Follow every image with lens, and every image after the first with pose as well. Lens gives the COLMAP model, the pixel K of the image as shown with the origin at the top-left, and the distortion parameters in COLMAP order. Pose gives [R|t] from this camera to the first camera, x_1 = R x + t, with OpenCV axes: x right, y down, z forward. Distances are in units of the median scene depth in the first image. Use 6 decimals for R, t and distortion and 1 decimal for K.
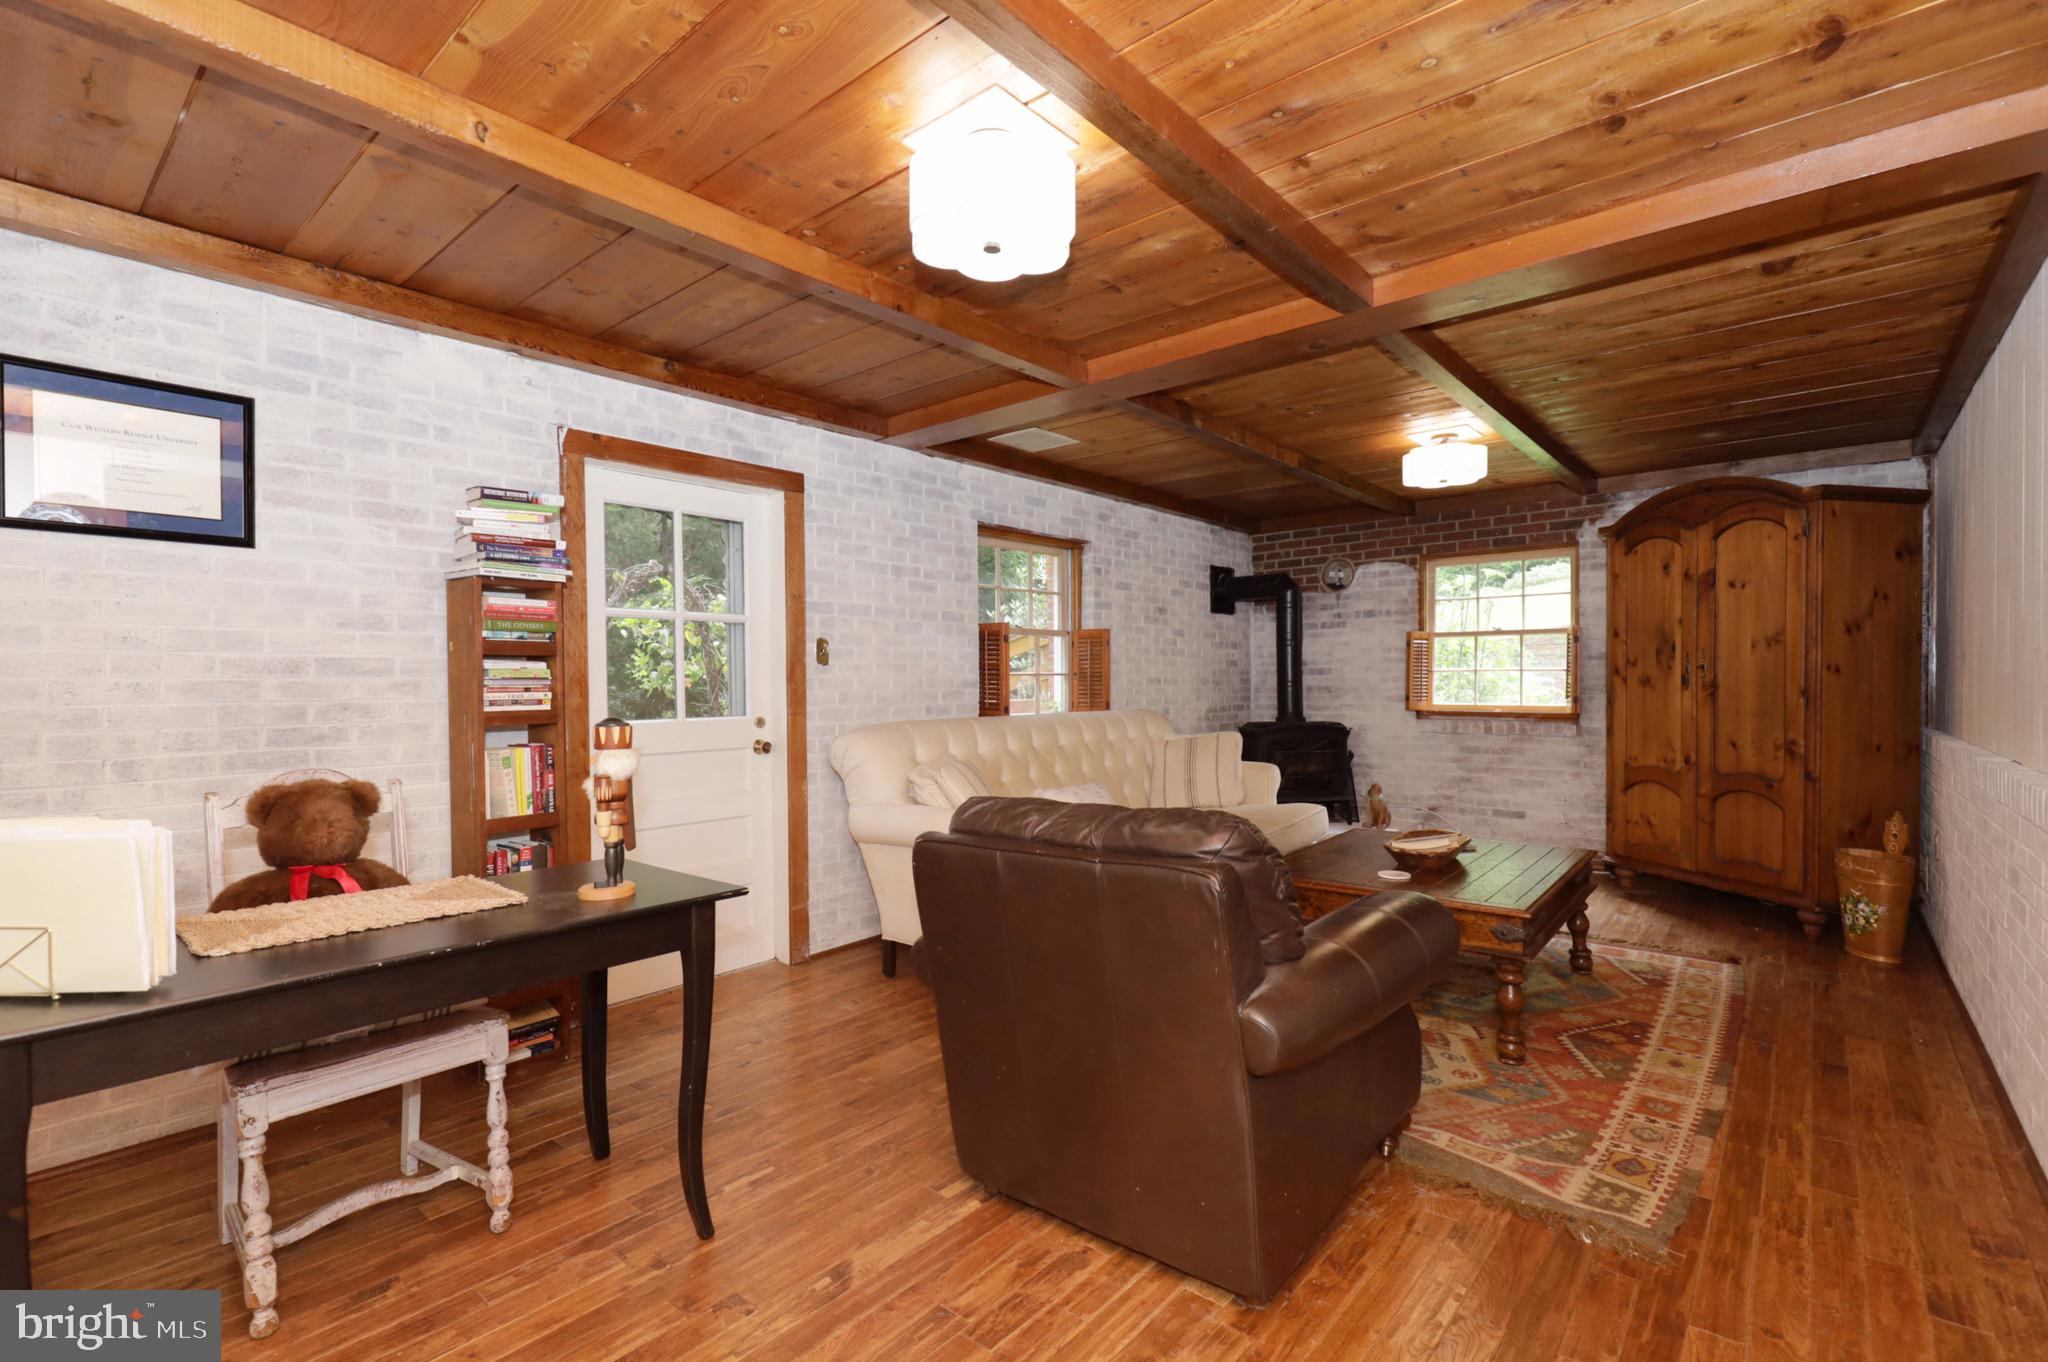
lens RADIAL K [[929.6, 0, 1028.4], [0, 929.6, 687.1], [0, 0, 1]] dist [0.001585, -0.001660]
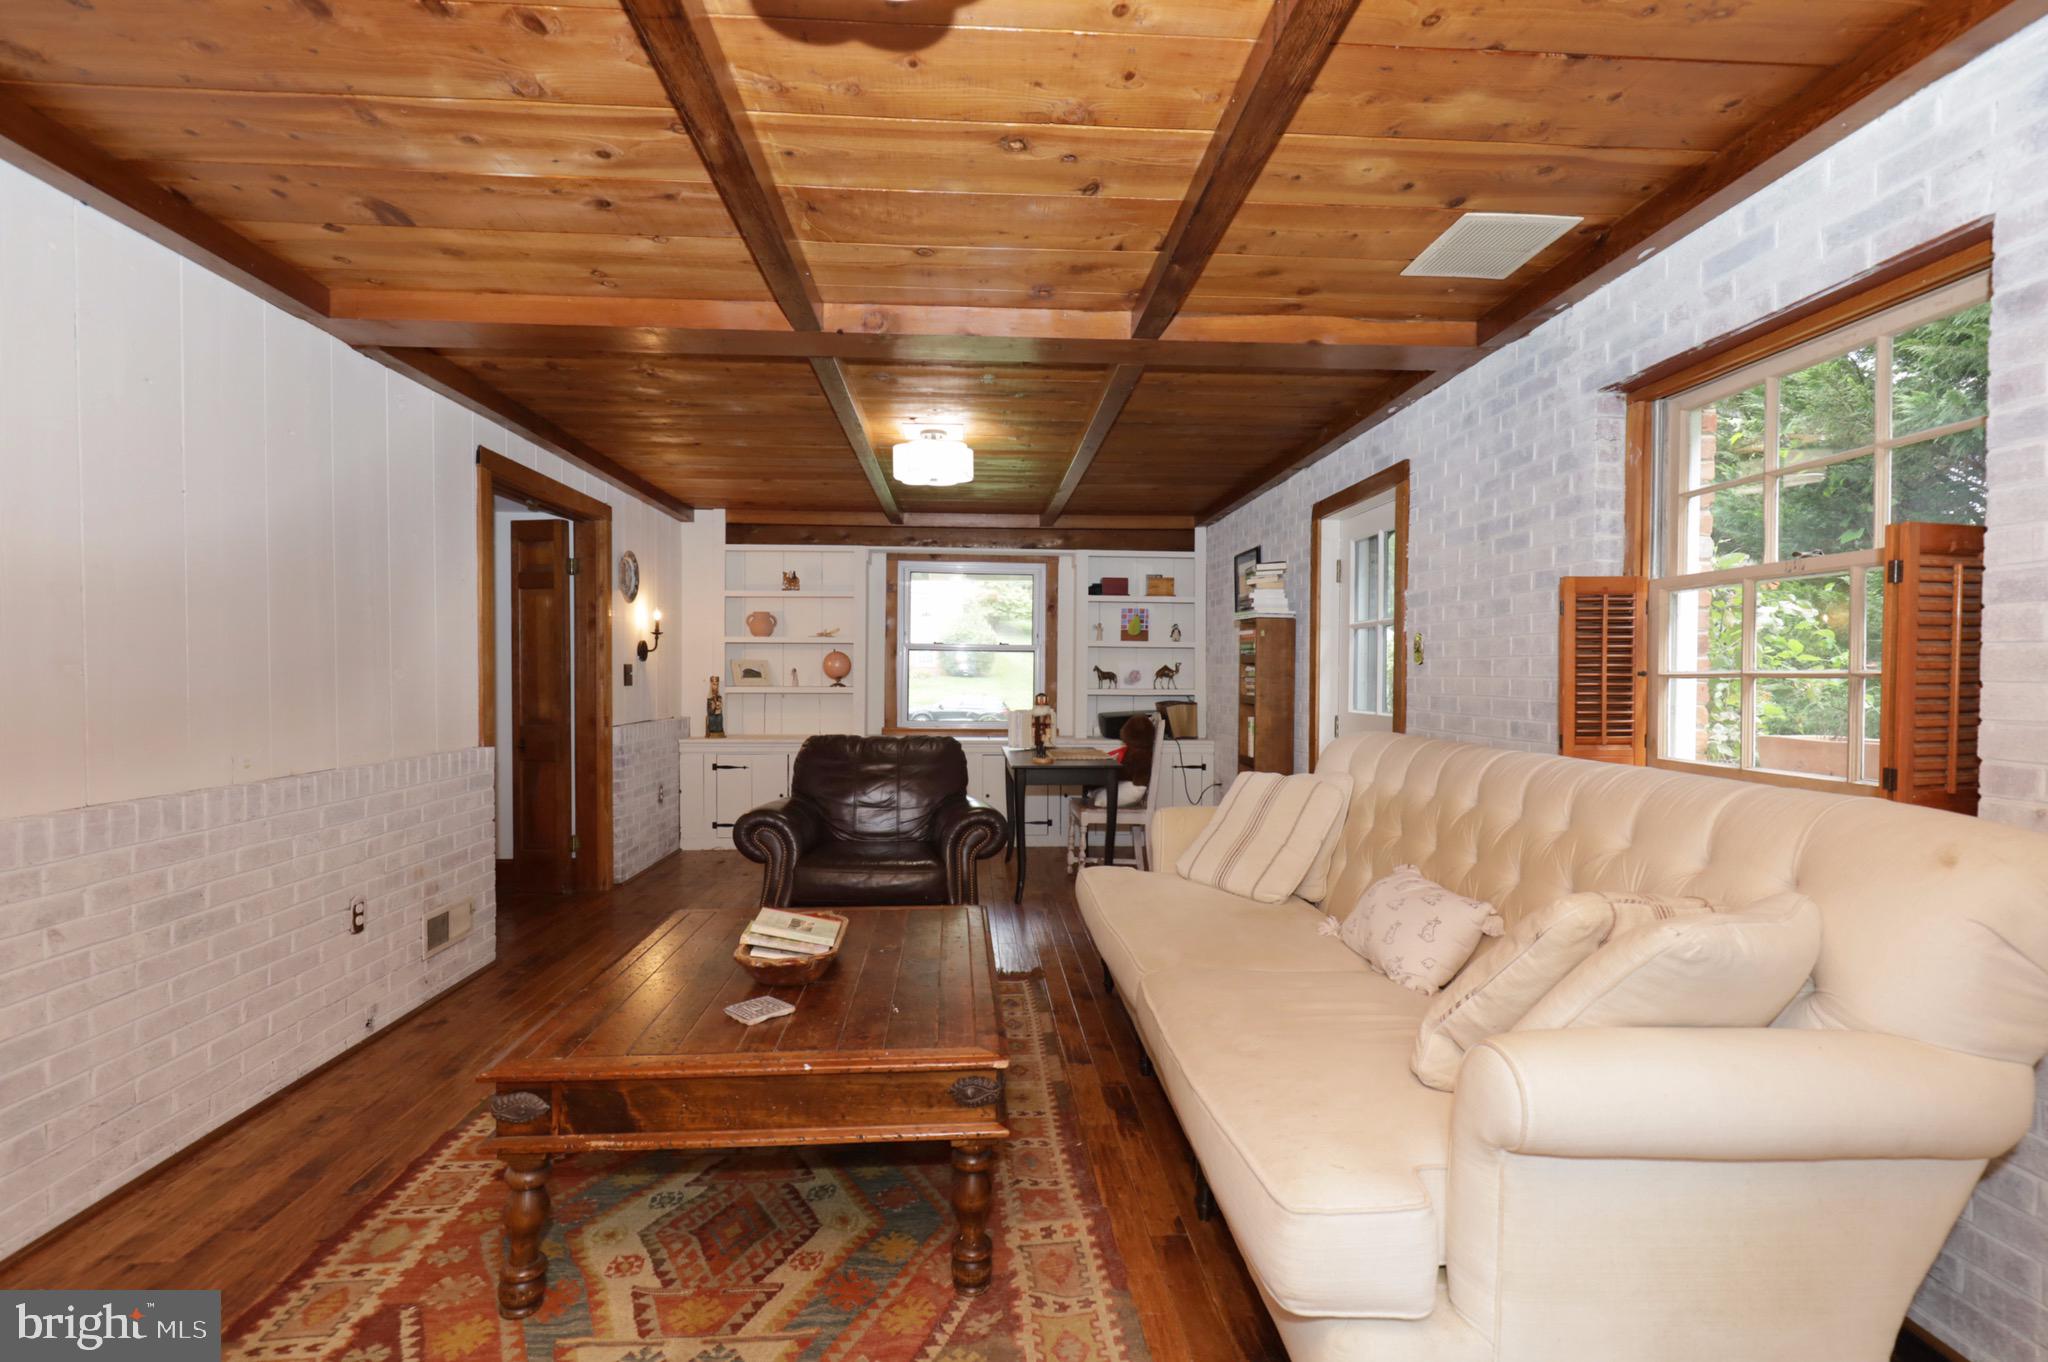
lens RADIAL K [[929.6, 0, 1022.8], [0, 929.6, 684.9], [0, 0, 1]] dist [0.001585, -0.001660]
pose [[-0.721060, 0.013224, -0.692746, 0.758914], [0.000144, 0.999821, 0.018936, -0.024006], [0.692873, 0.013555, -0.720933, 1.565961]]
